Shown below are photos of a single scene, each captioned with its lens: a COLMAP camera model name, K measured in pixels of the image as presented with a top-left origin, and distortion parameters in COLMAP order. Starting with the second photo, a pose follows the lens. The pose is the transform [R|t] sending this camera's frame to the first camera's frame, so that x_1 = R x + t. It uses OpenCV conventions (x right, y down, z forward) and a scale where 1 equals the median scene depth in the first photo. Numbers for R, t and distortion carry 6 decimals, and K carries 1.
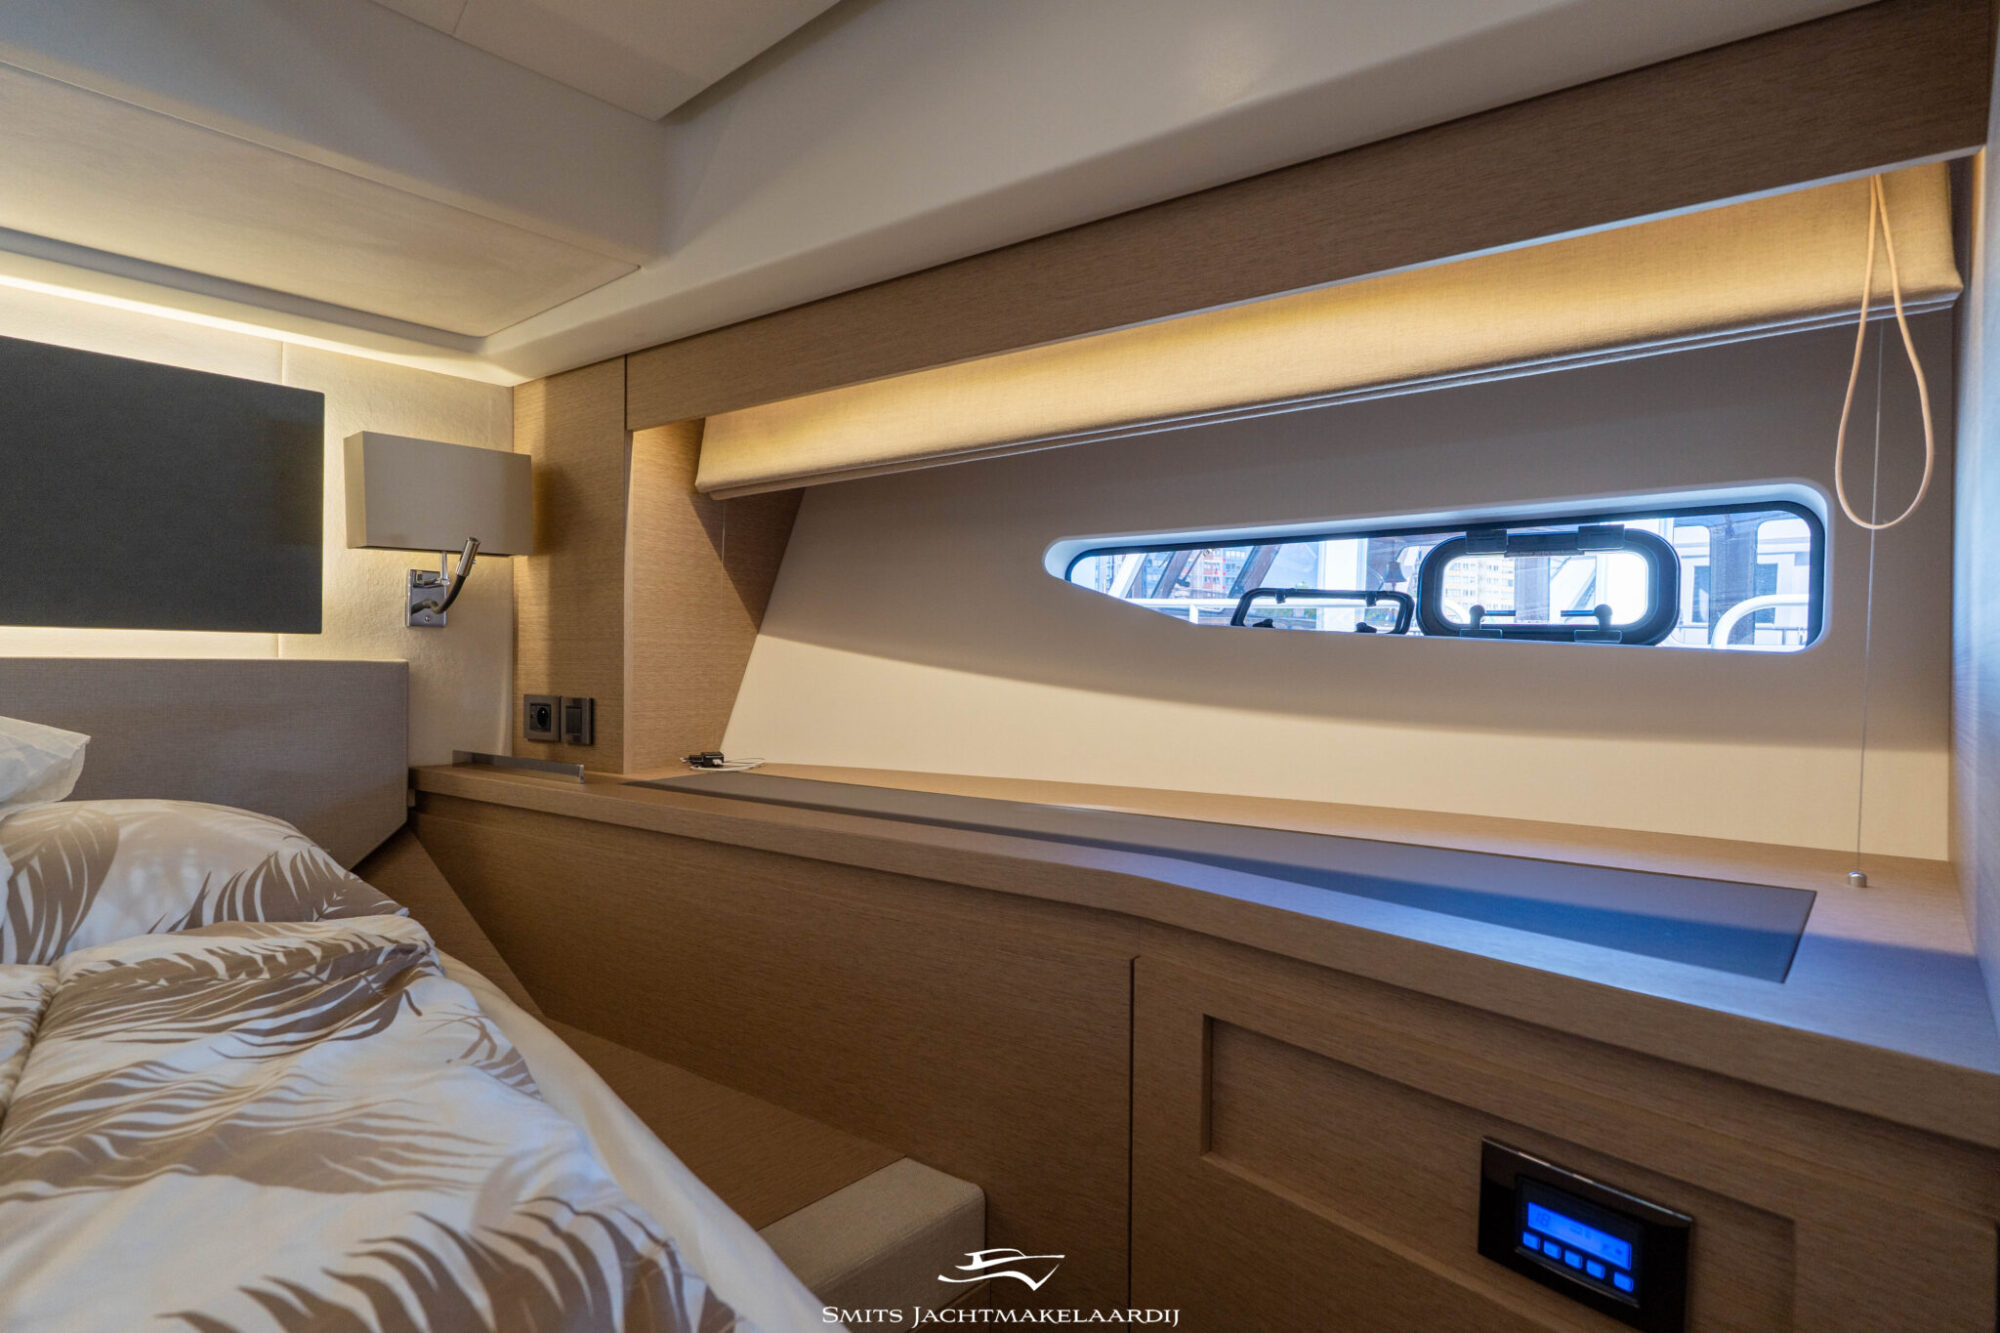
lens RADIAL K [[880.4, 0, 992.1], [0, 880.4, 666.0], [0, 0, 1]] dist [-0.003166, 0.000061]
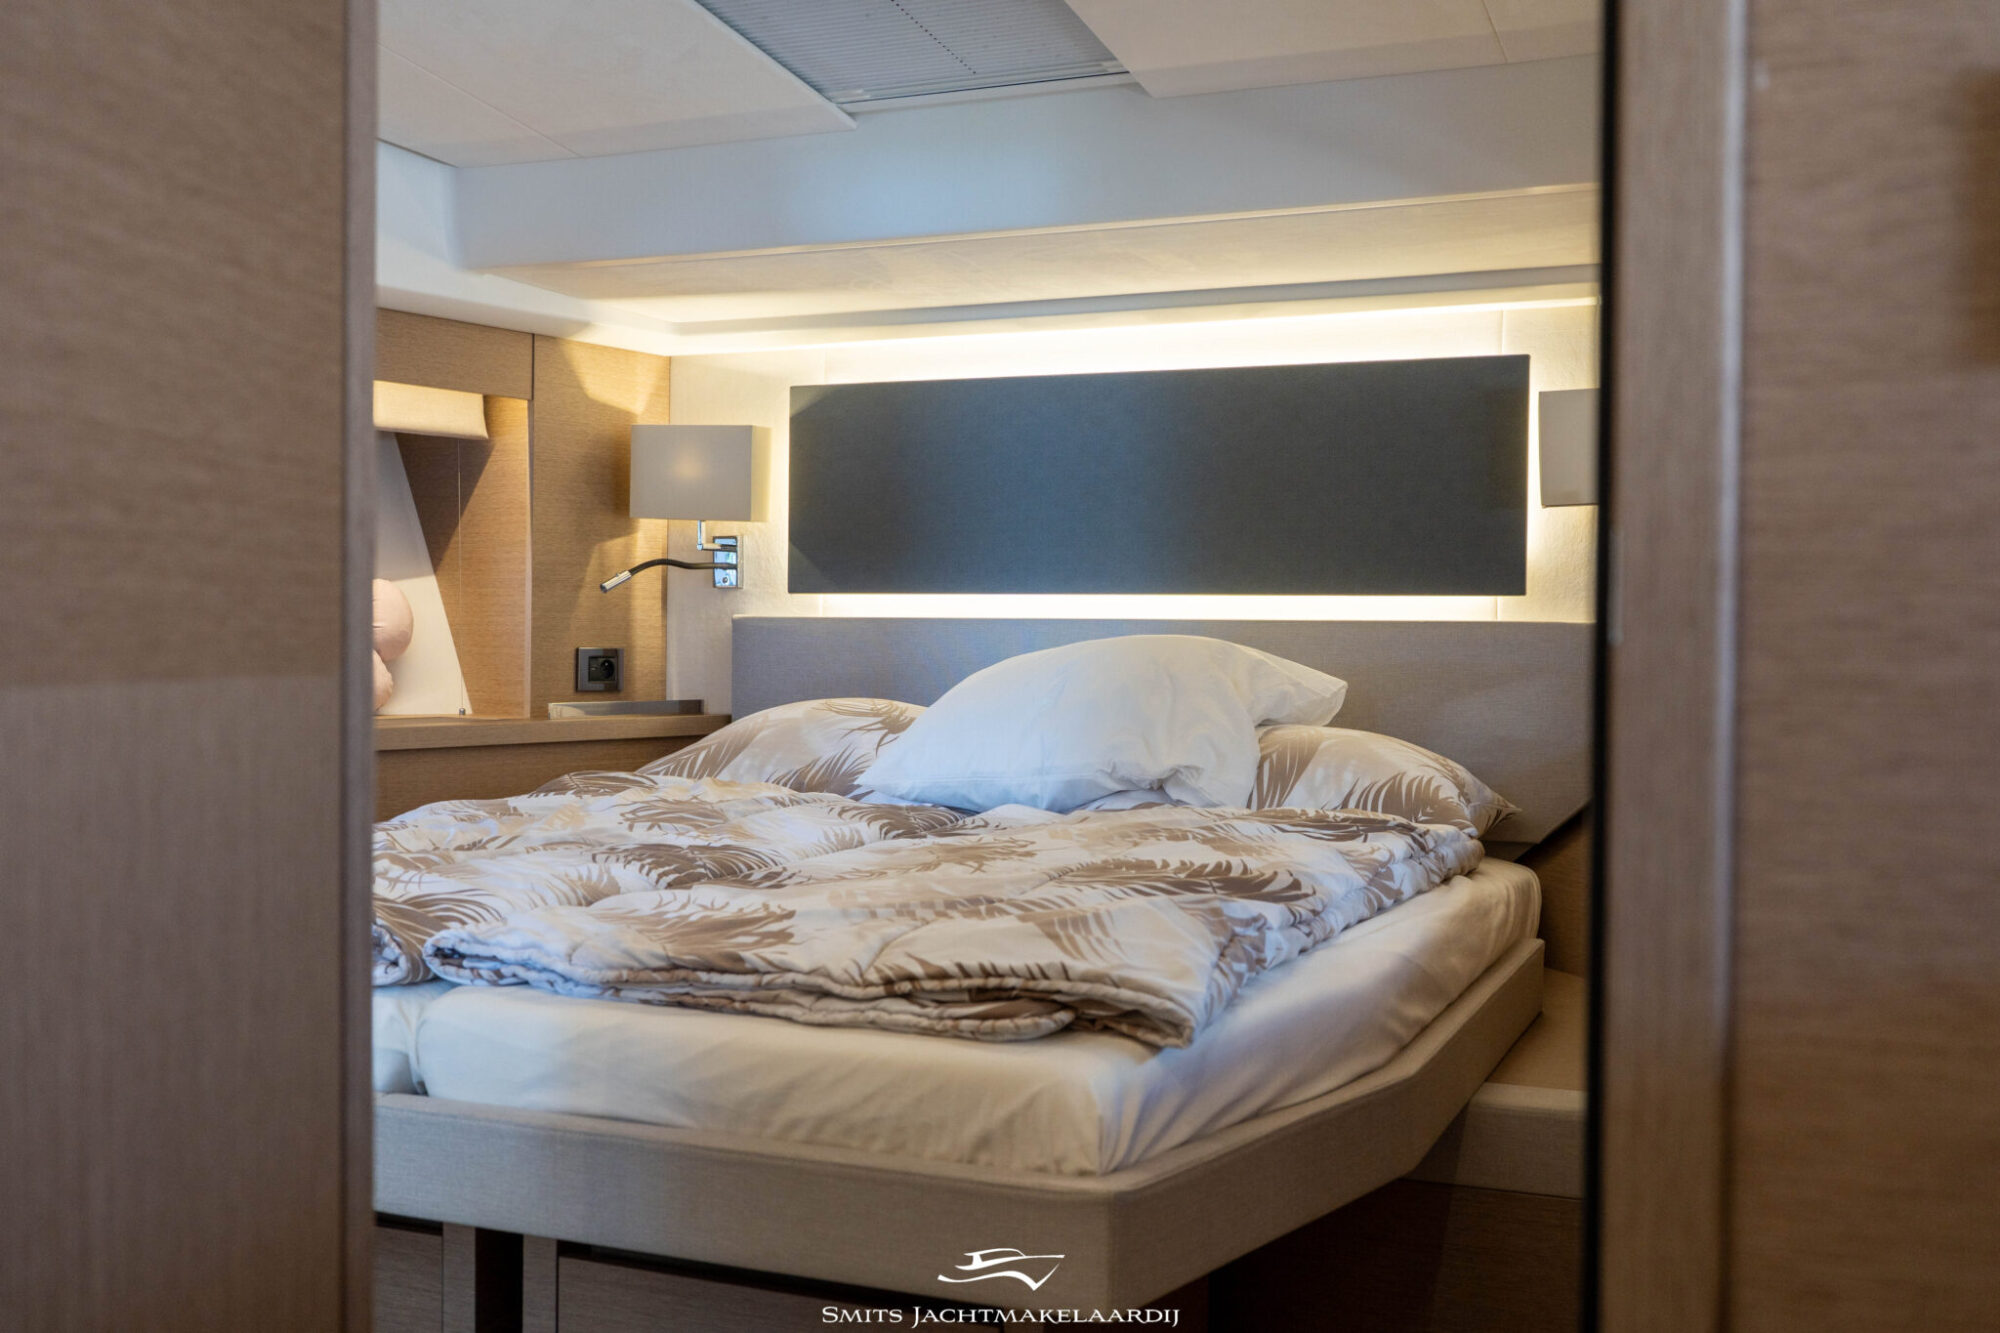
lens RADIAL K [[1988.2, 0, 996.8], [0, 1988.2, 686.9], [0, 0, 1]] dist [0.002745, 0.000000]
pose [[0.388632, 0.013849, -0.921289, 1.066124], [-0.009552, 0.999894, 0.011001, 0.048122], [0.921344, 0.004525, 0.388723, -0.424067]]
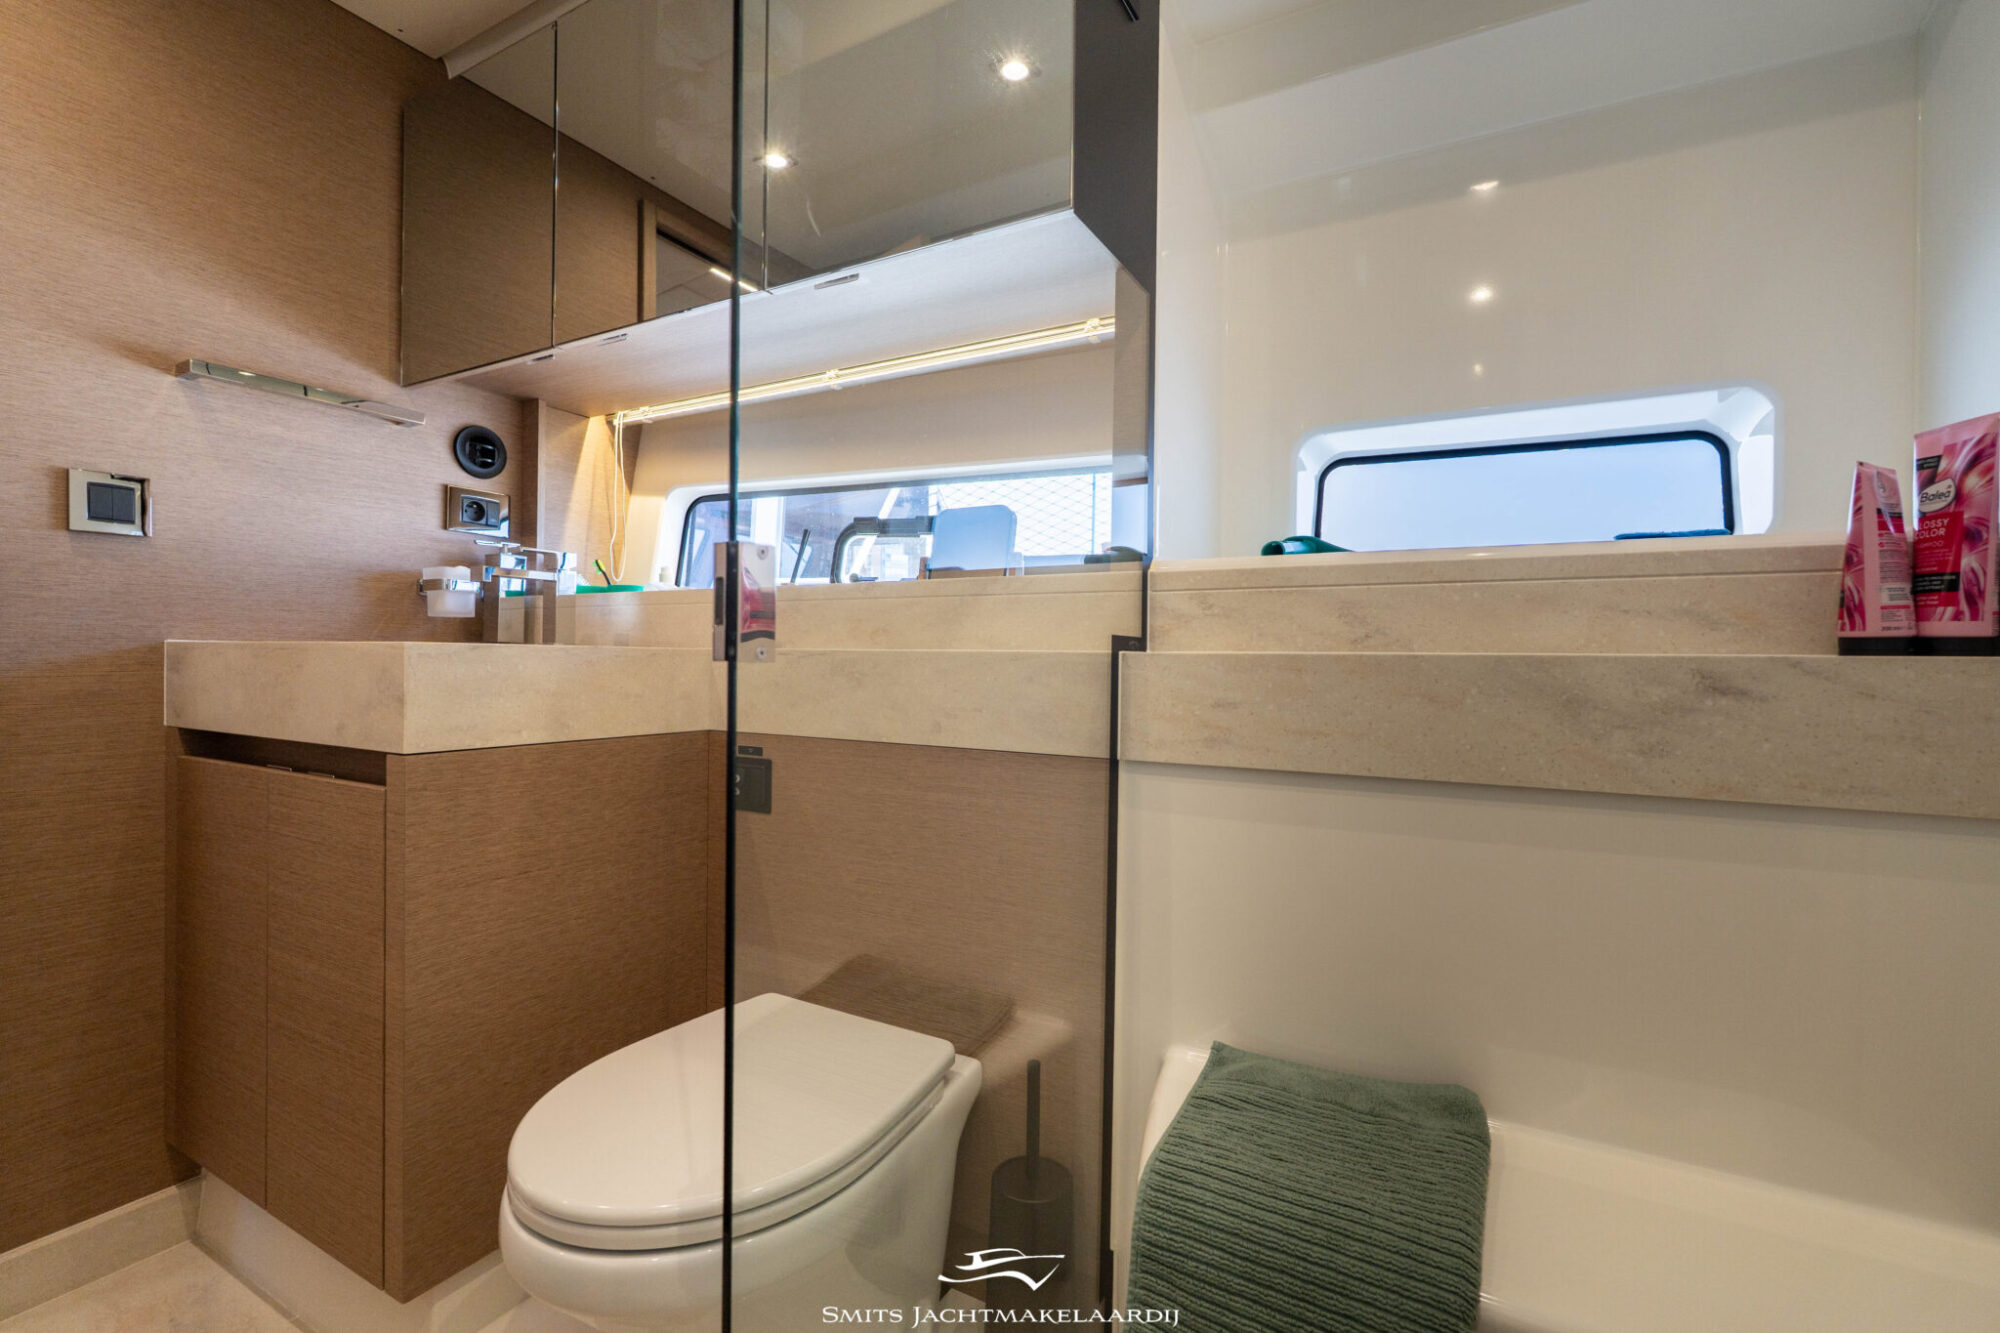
lens RADIAL K [[880.4, 0, 995.3], [0, 880.4, 660.7], [0, 0, 1]] dist [-0.003166, 0.000061]
pose [[0.961699, -0.004849, 0.274066, 1.379955], [0.003870, 0.999984, 0.004113, 0.106795], [-0.274082, -0.002895, 0.961702, -1.089895]]
